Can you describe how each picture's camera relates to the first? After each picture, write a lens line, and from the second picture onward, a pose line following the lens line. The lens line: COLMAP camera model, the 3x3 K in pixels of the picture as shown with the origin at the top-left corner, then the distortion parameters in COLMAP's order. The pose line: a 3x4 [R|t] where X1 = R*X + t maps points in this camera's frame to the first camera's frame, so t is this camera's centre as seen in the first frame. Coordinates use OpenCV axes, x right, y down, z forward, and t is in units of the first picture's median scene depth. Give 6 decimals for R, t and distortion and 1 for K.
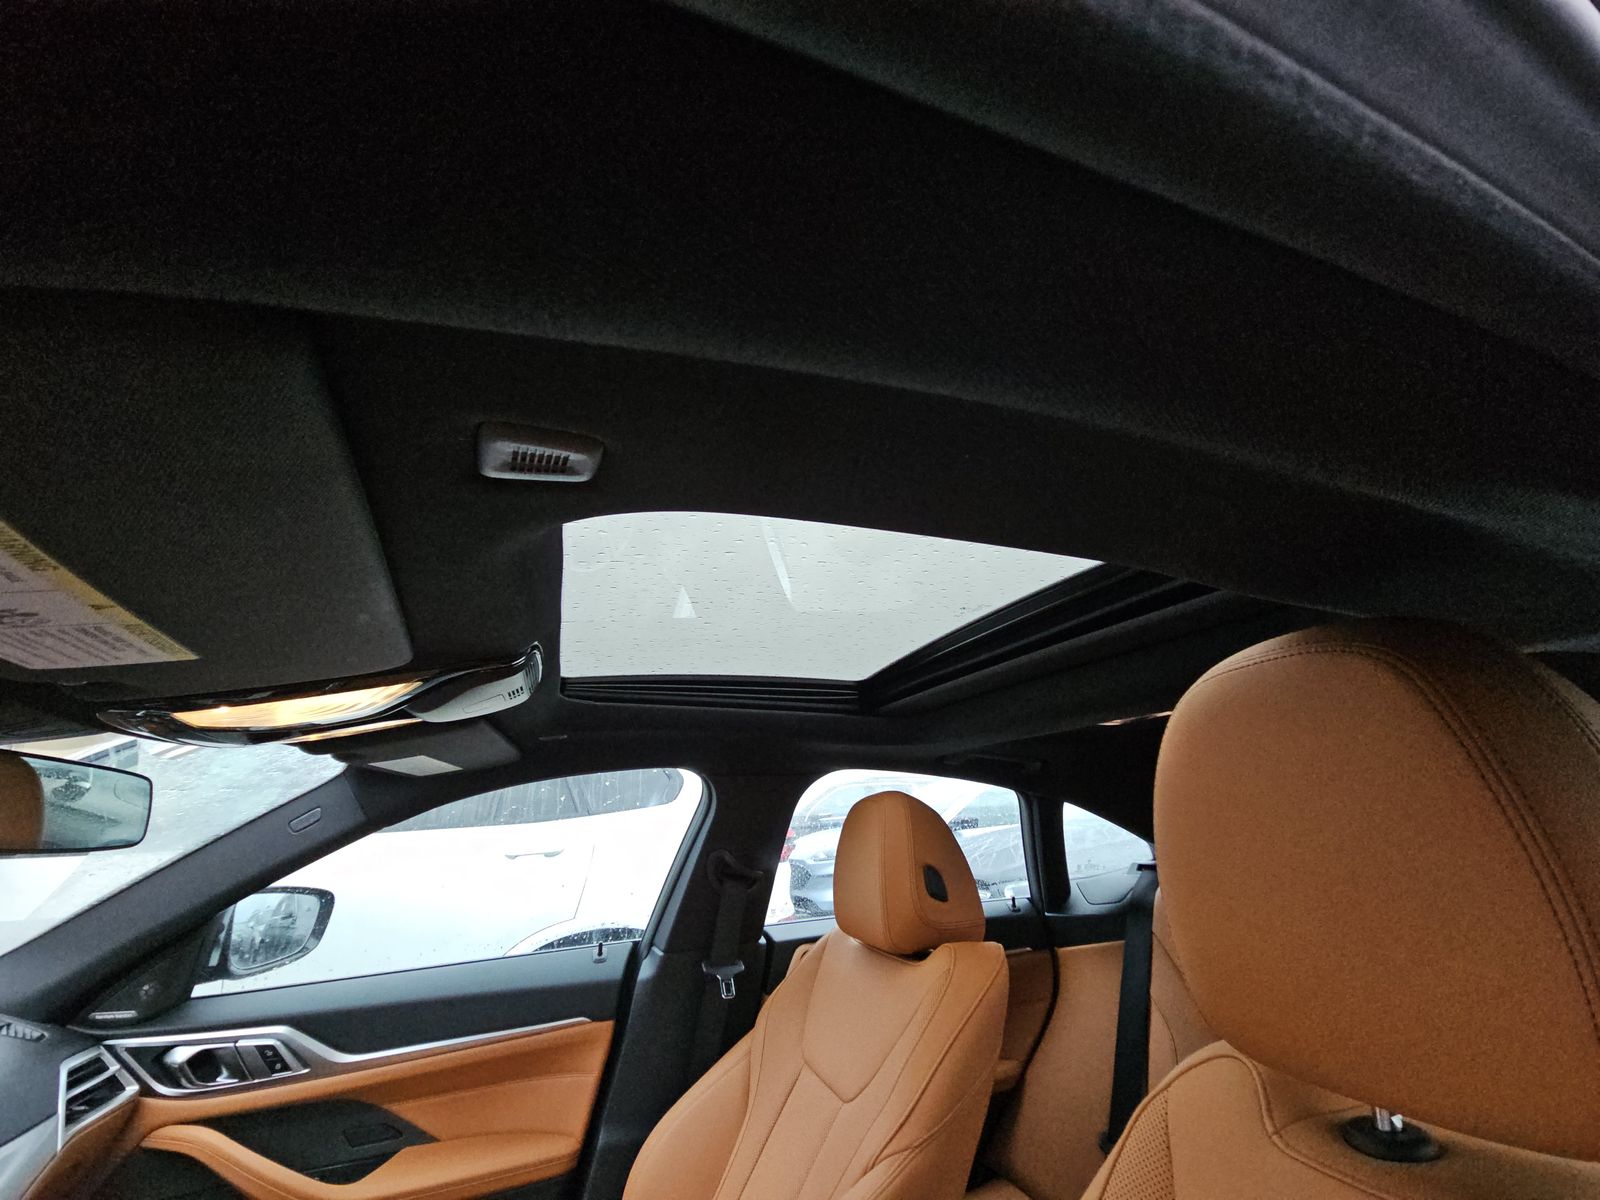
lens RADIAL K [[654.1, 0, 805.0], [0, 654.1, 597.8], [0, 0, 1]] dist [0.001702, -0.007955]
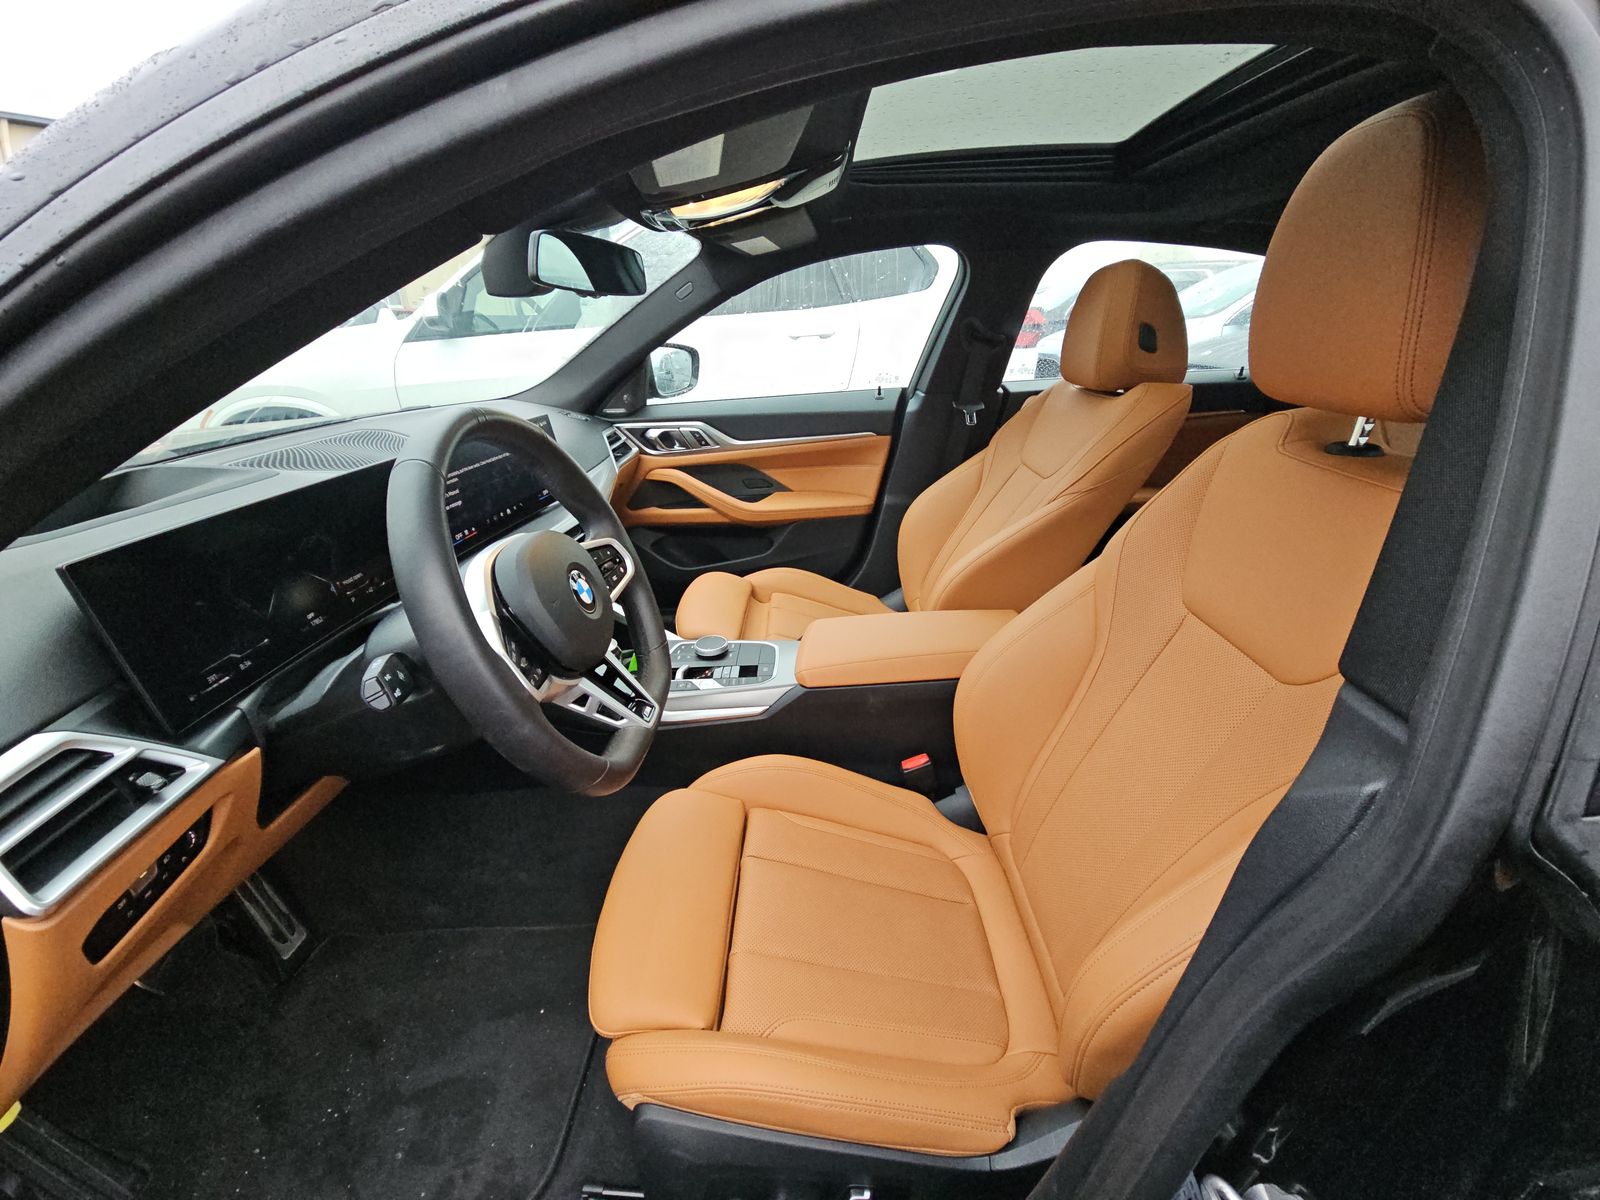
lens RADIAL K [[648.8, 0, 805.1], [0, 648.8, 604.9], [0, 0, 1]] dist [0.002503, 0.000330]
pose [[0.940459, 0.138180, -0.310552, 0.037860], [0.110422, 0.739887, 0.663607, -0.072951], [0.321470, -0.658388, 0.680575, -0.356659]]
